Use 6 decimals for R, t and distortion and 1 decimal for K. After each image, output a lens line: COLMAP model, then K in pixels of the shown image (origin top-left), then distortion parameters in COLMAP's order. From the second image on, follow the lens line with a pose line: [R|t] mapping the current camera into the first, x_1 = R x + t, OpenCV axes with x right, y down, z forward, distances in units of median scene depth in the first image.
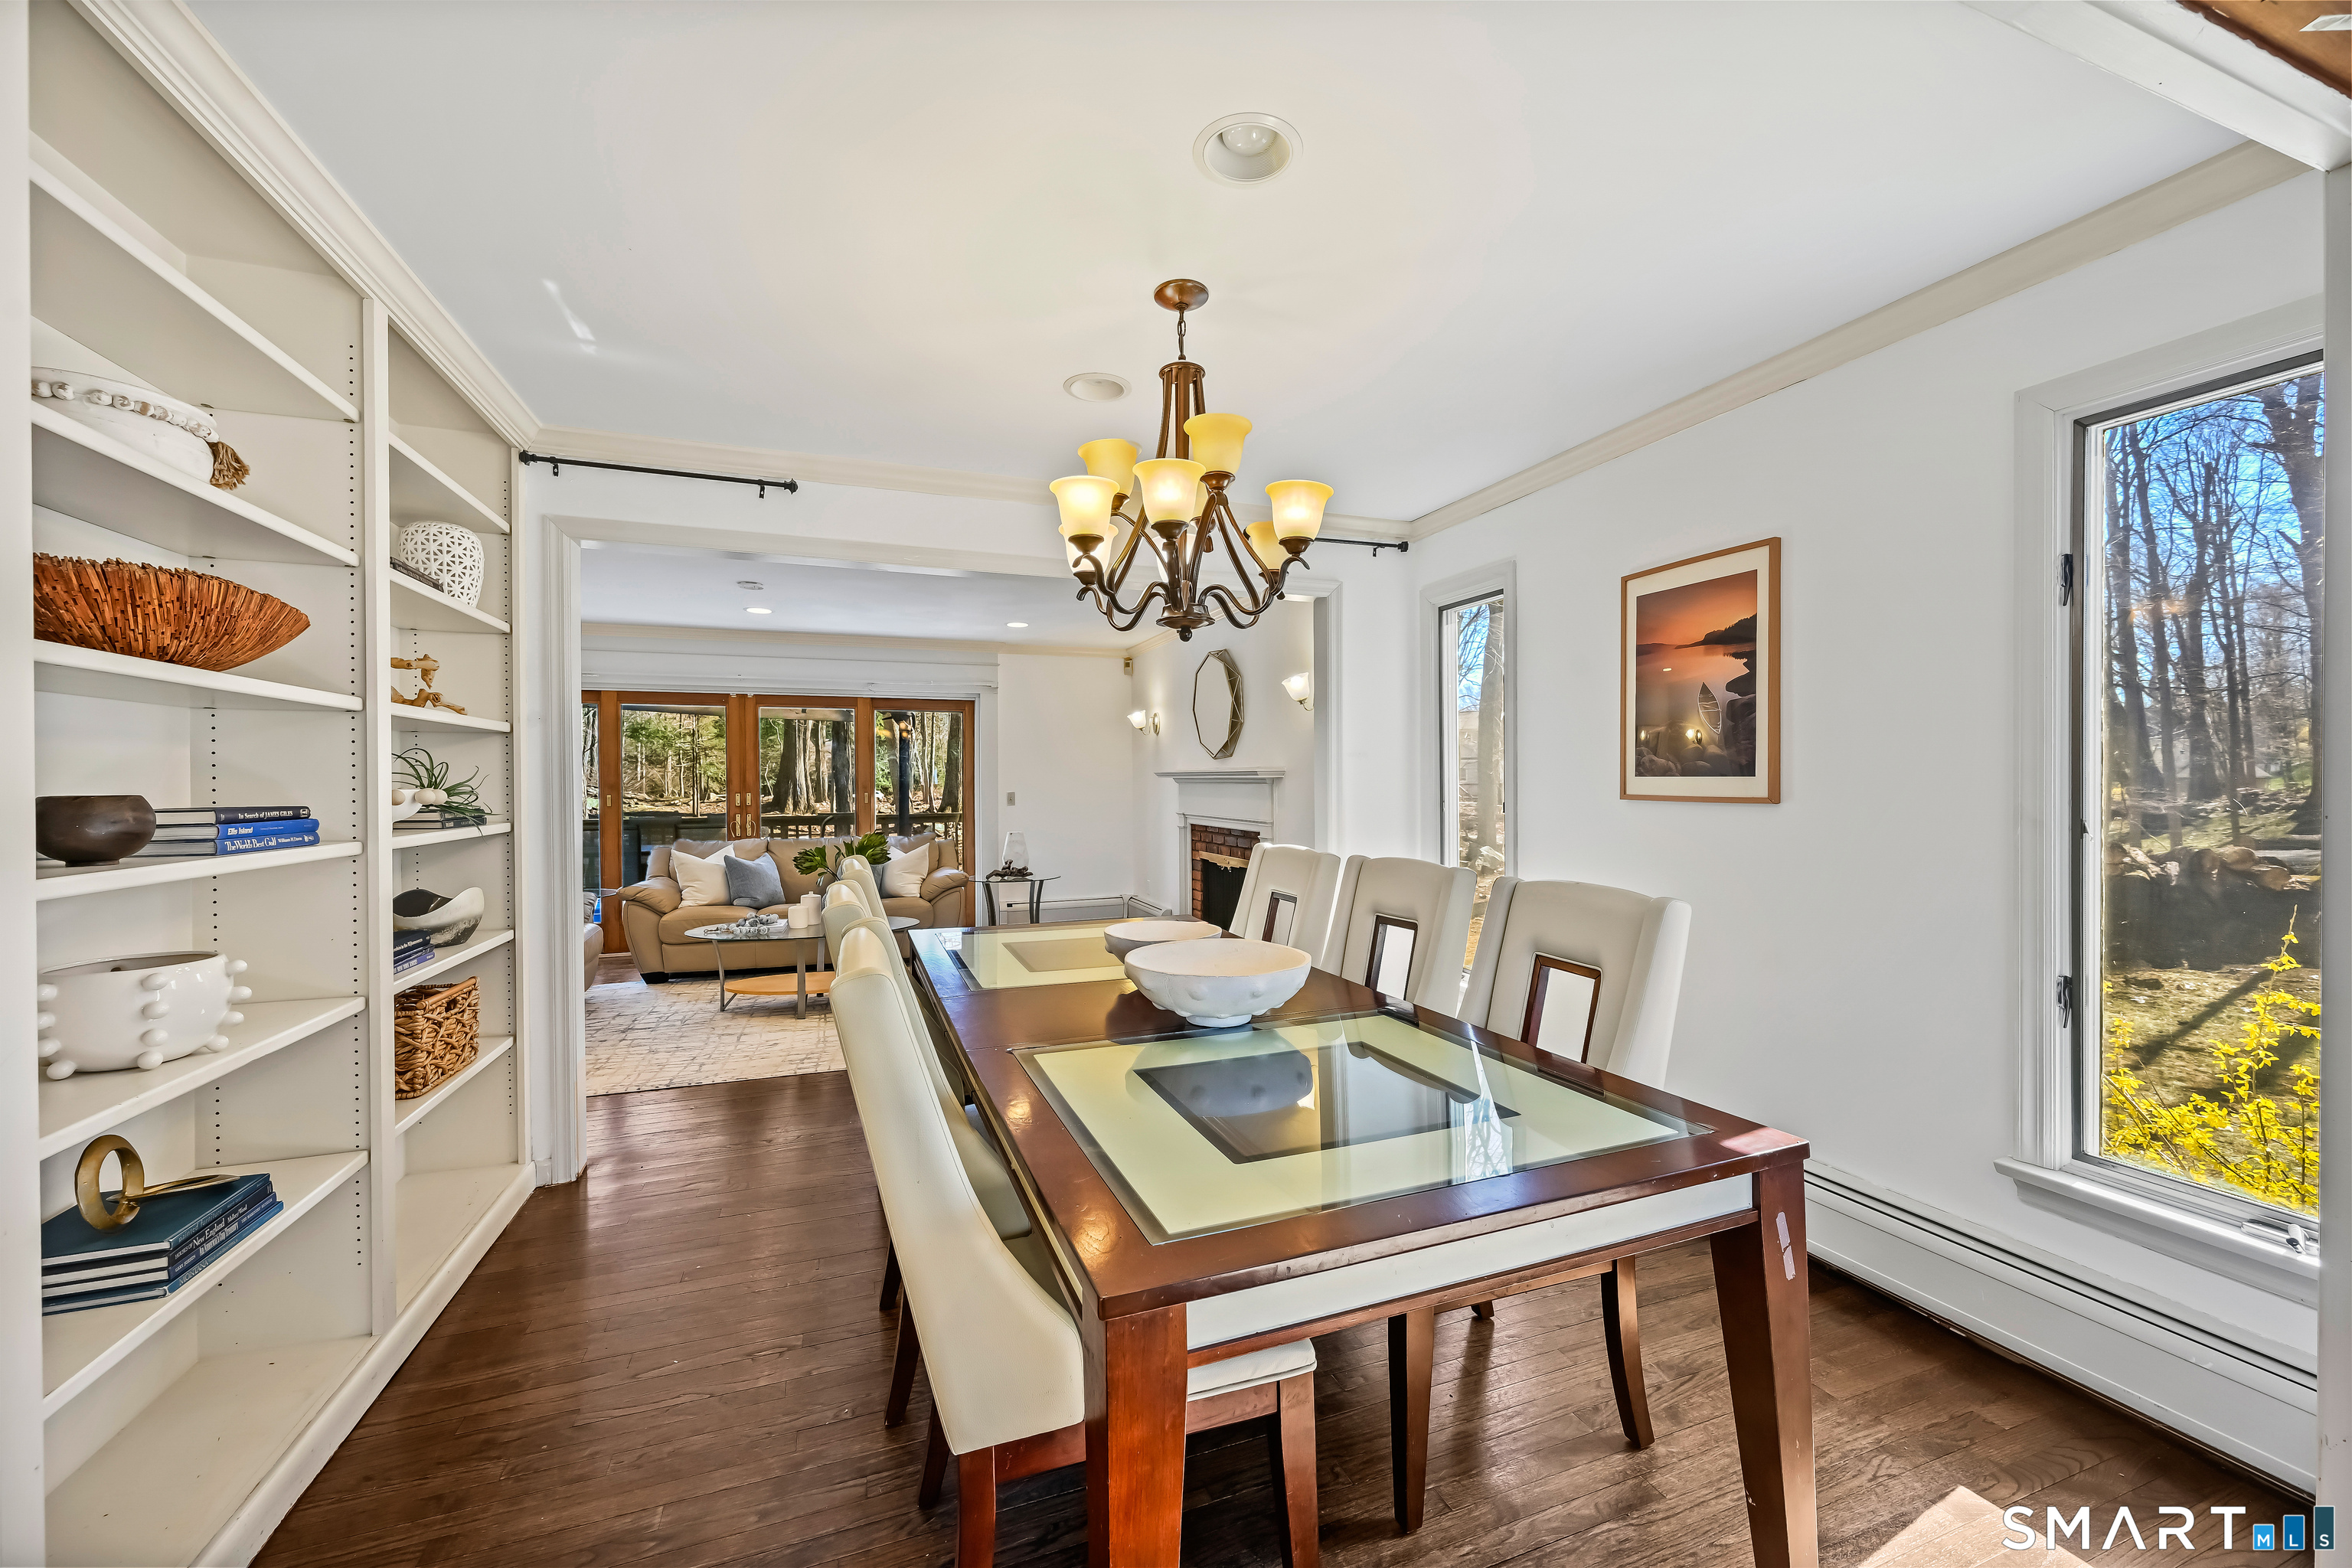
lens RADIAL K [[919.7, 0, 1183.3], [0, 919.7, 790.2], [0, 0, 1]] dist [-0.003518, 0.000433]
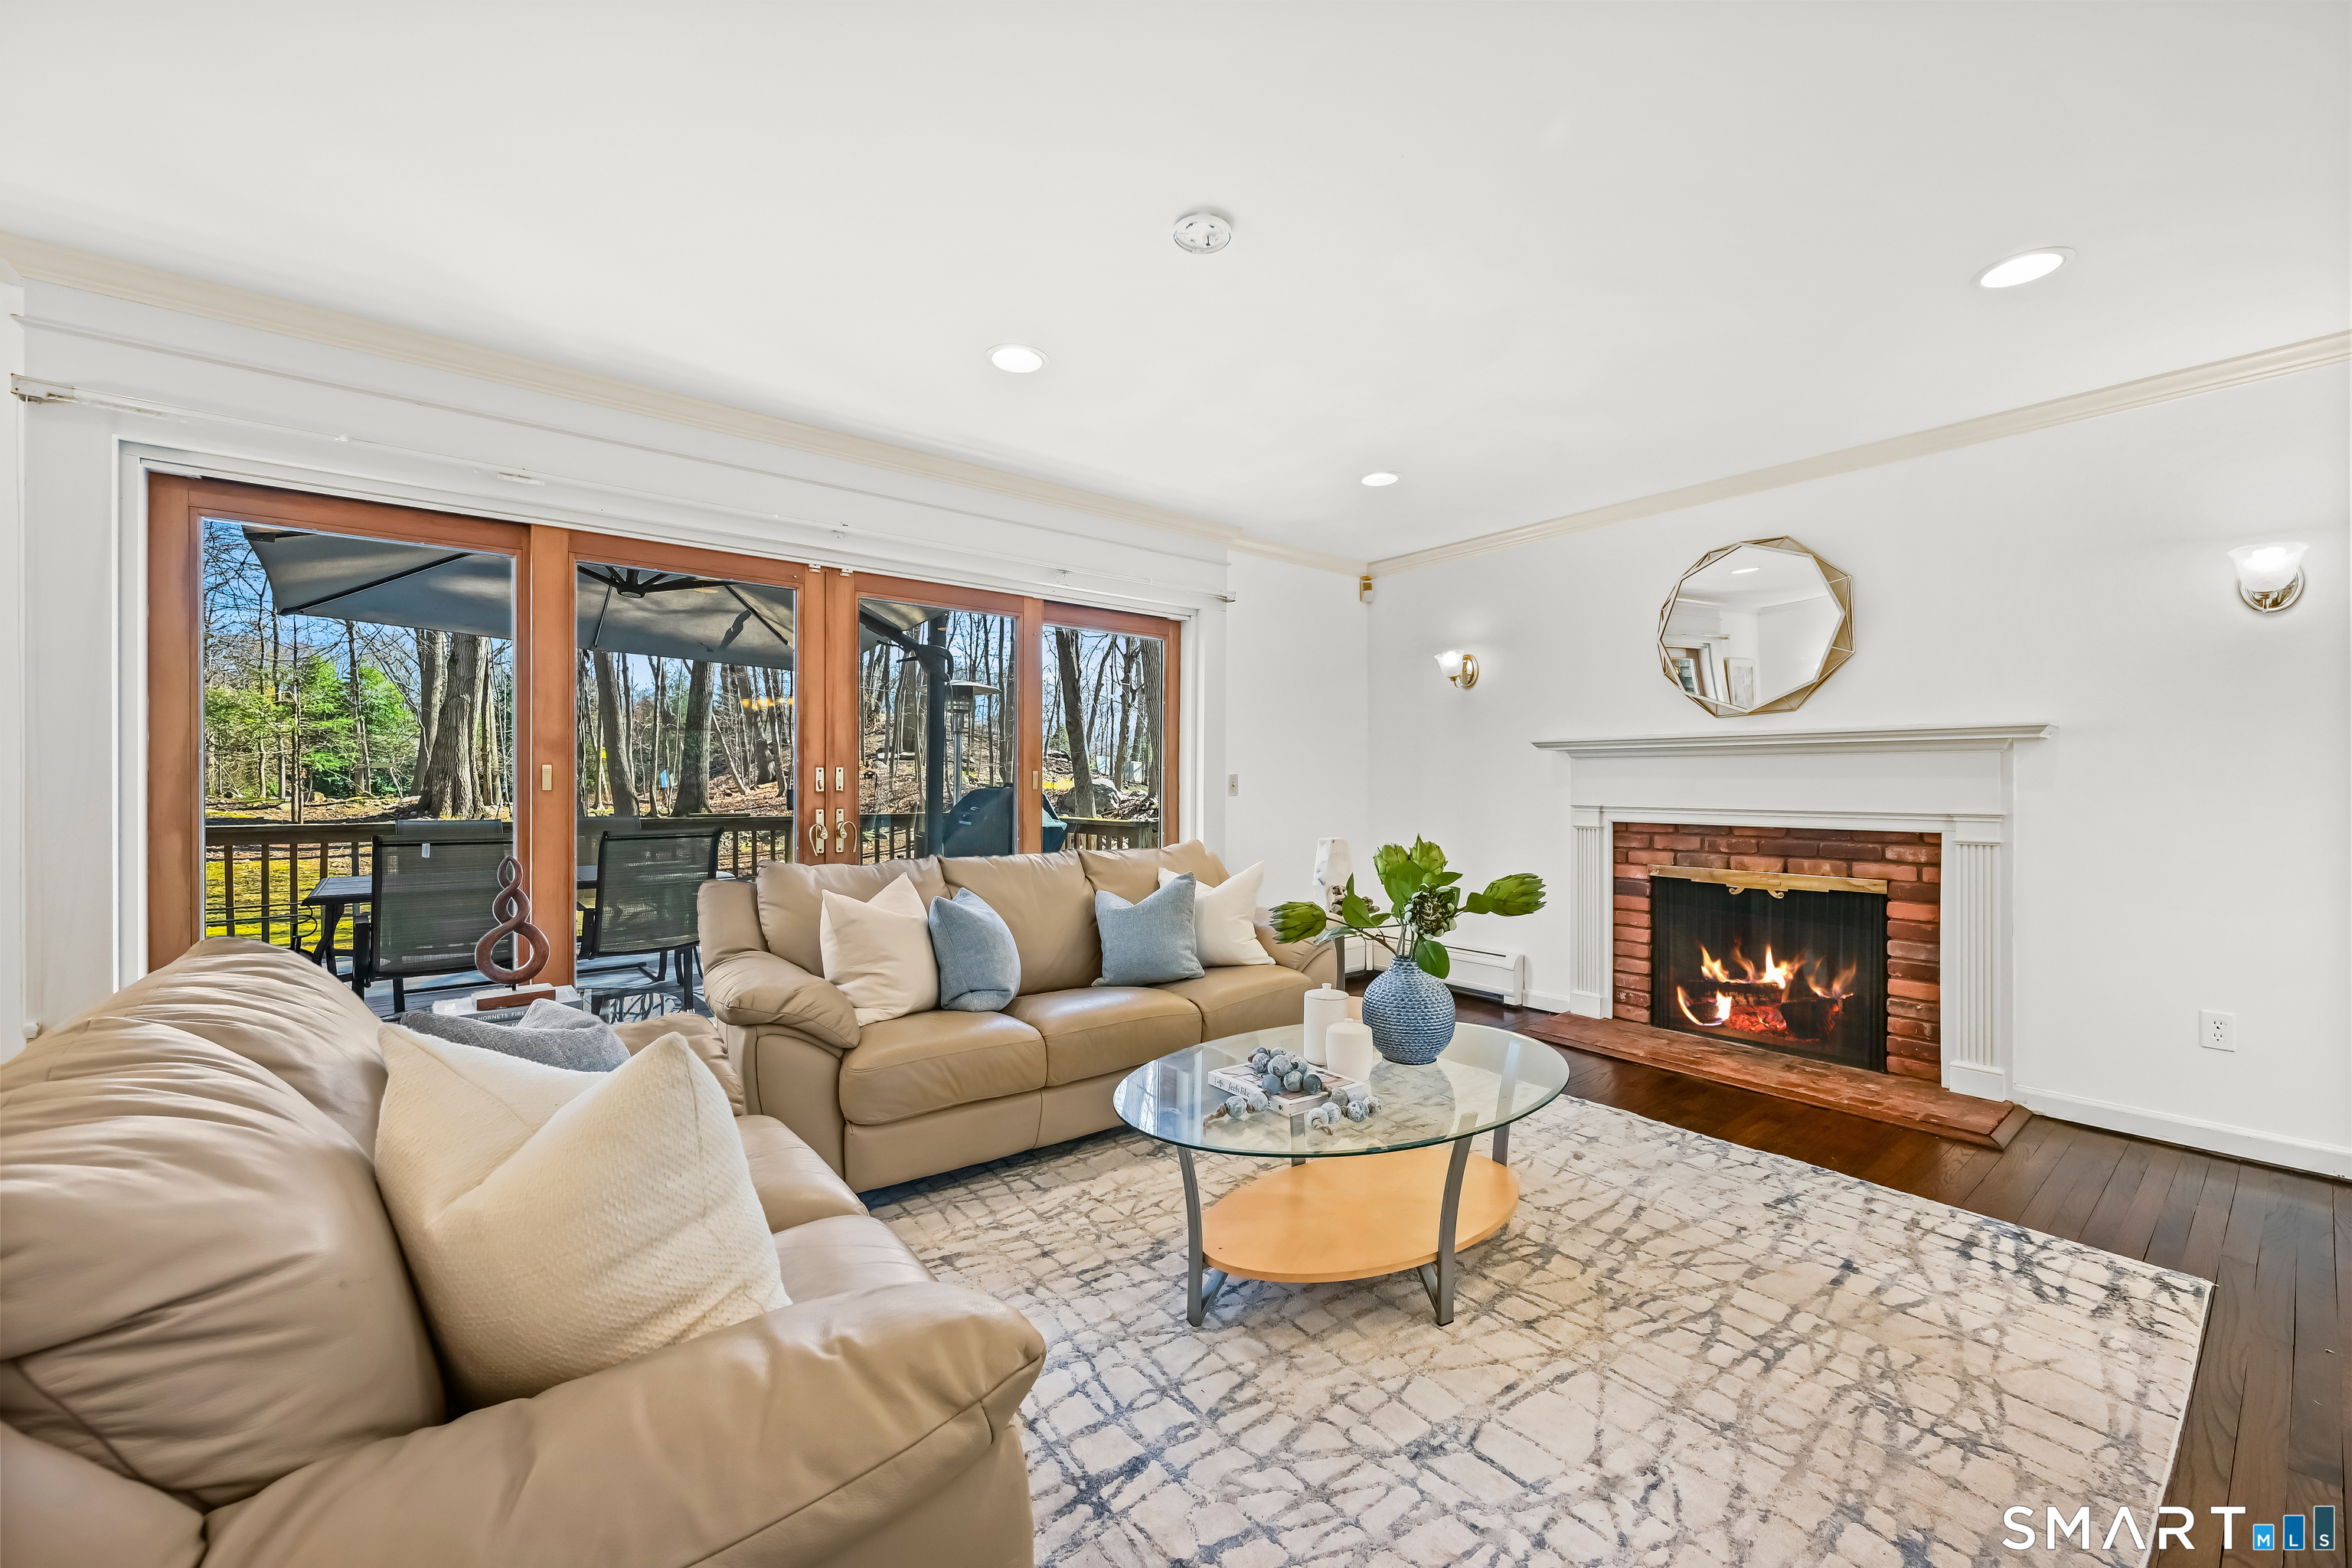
lens RADIAL K [[919.7, 0, 1196.2], [0, 919.7, 788.3], [0, 0, 1]] dist [-0.003518, 0.000433]
pose [[0.950514, 0.004093, 0.310656, -0.457972], [-0.002061, 0.999974, -0.006868, 0.018383], [-0.310676, 0.005887, 0.950498, 0.478128]]
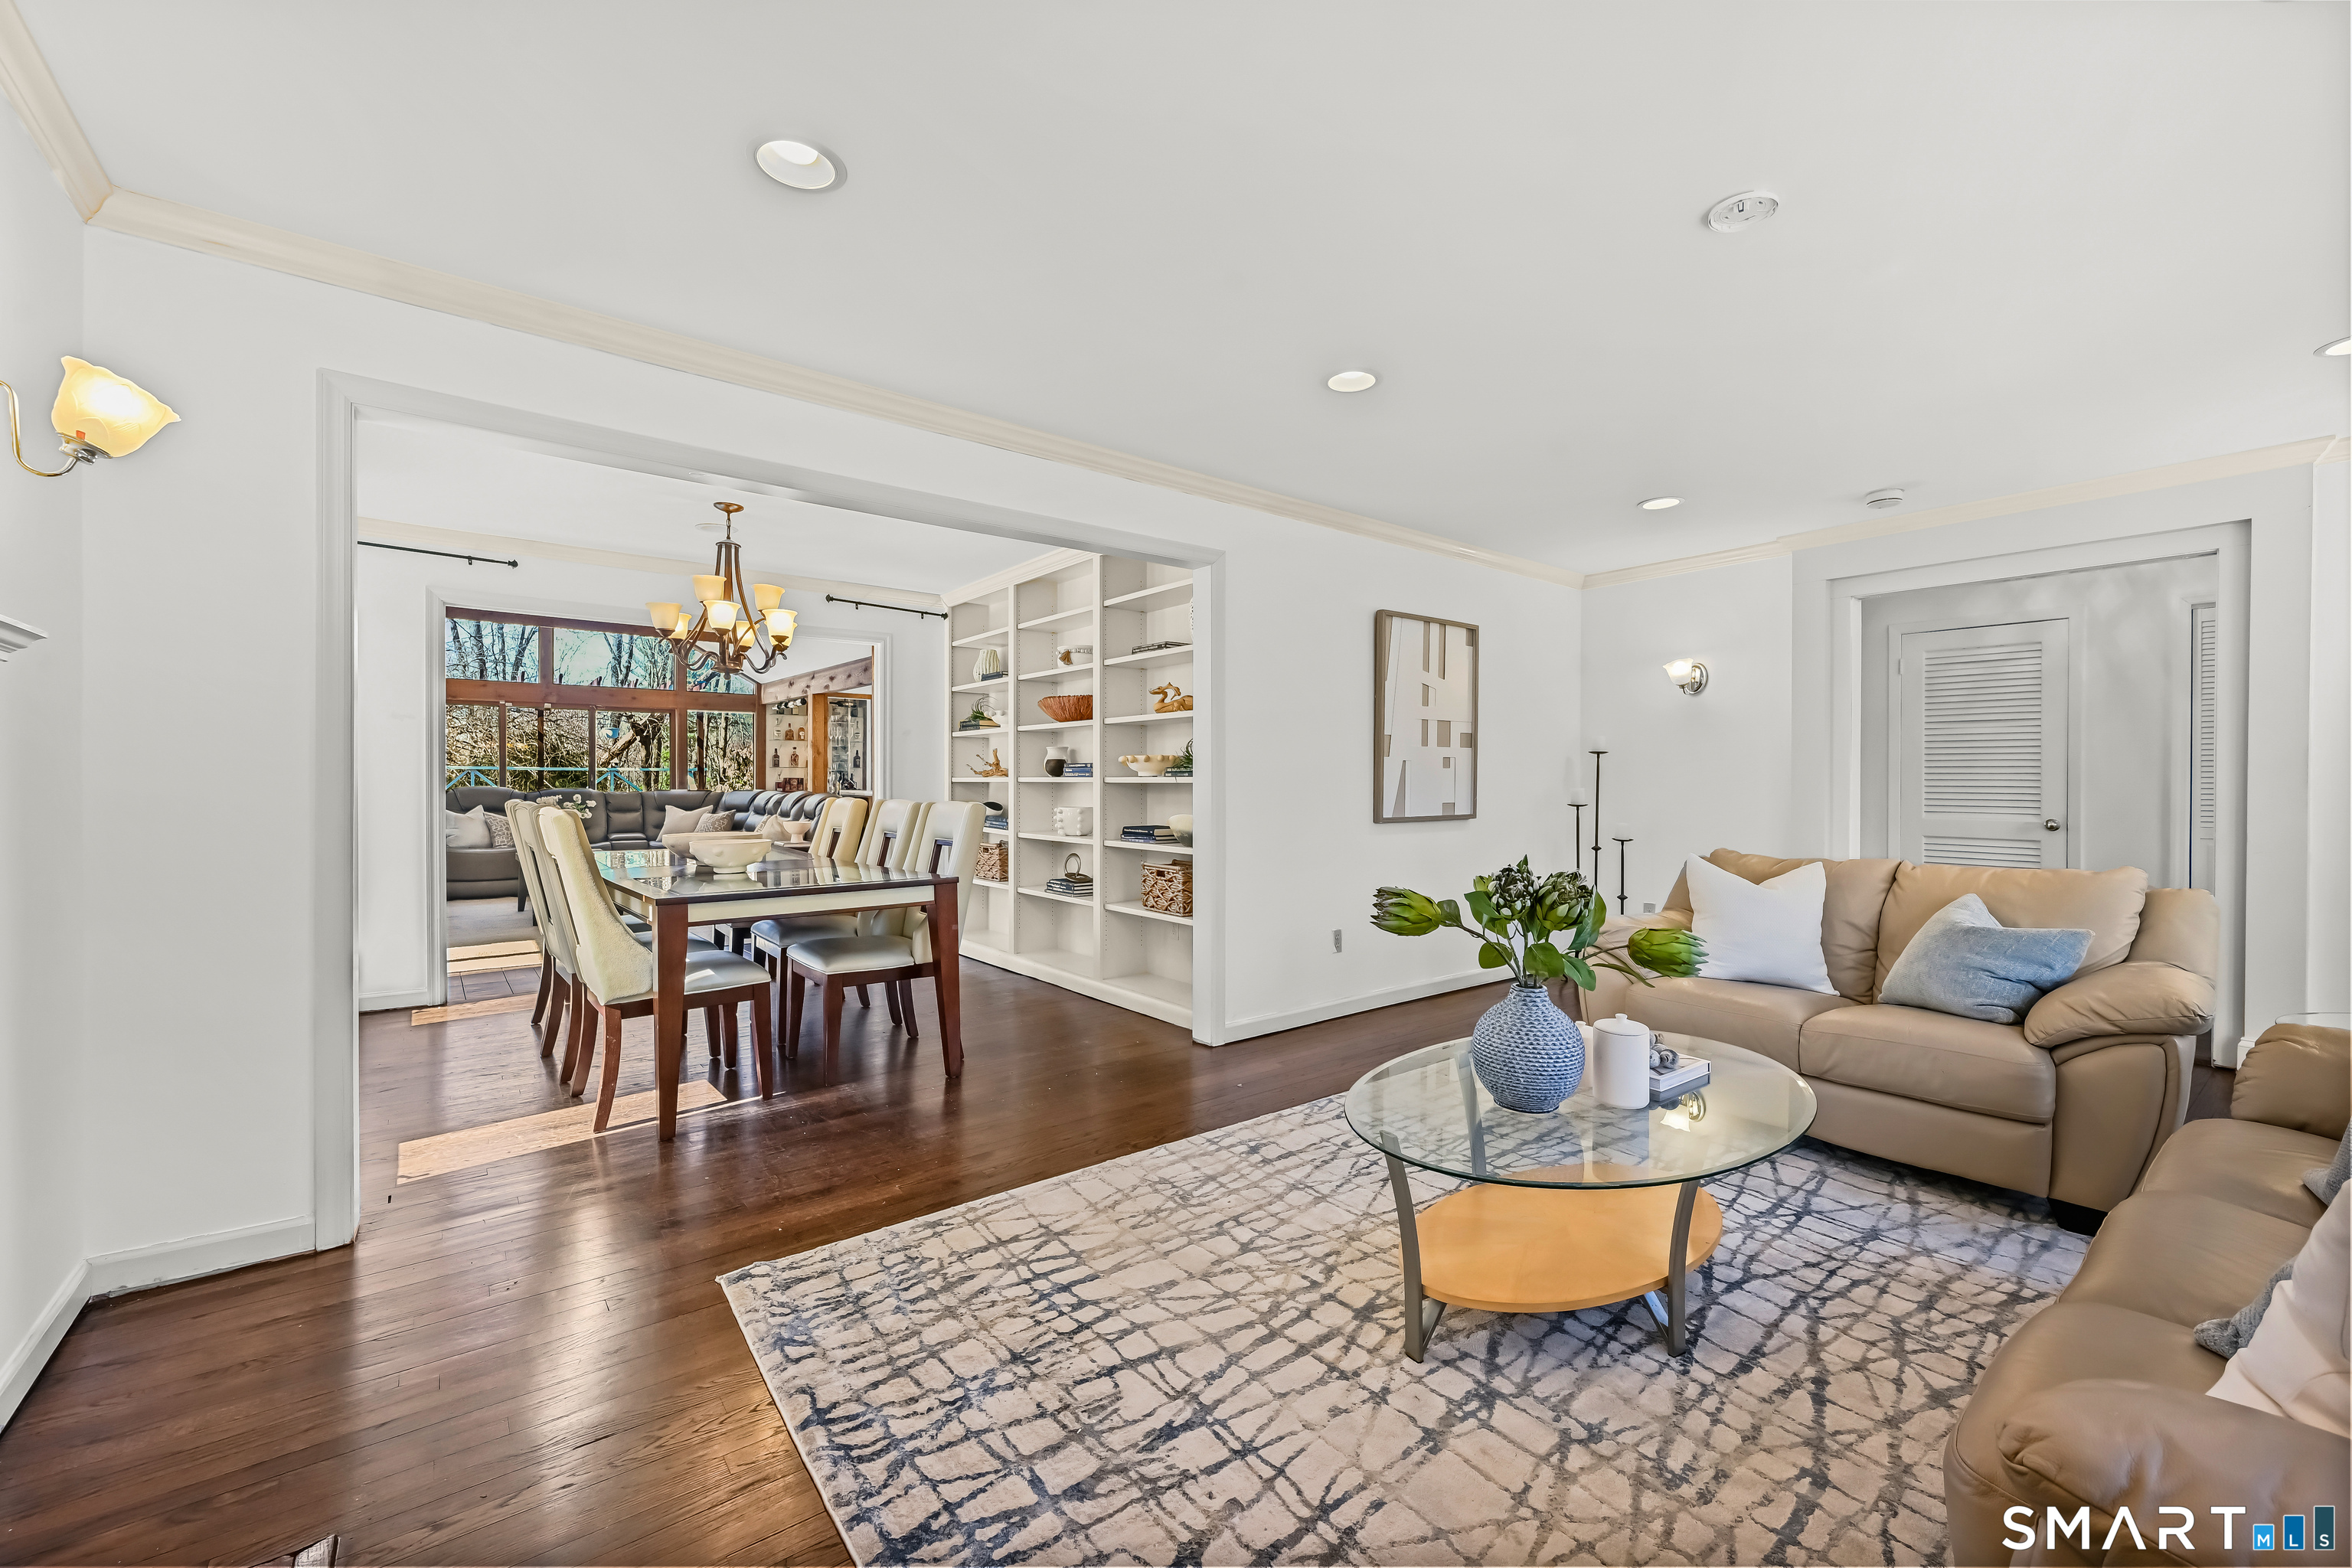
lens RADIAL K [[981.9, 0, 1185.6], [0, 981.9, 784.1], [0, 0, 1]] dist [-0.004787, 0.000166]
pose [[-0.954283, 0.005703, -0.298851, -0.097396], [0.002028, 0.999918, 0.012606, 0.010716], [0.298899, 0.011424, -0.954216, 1.017400]]
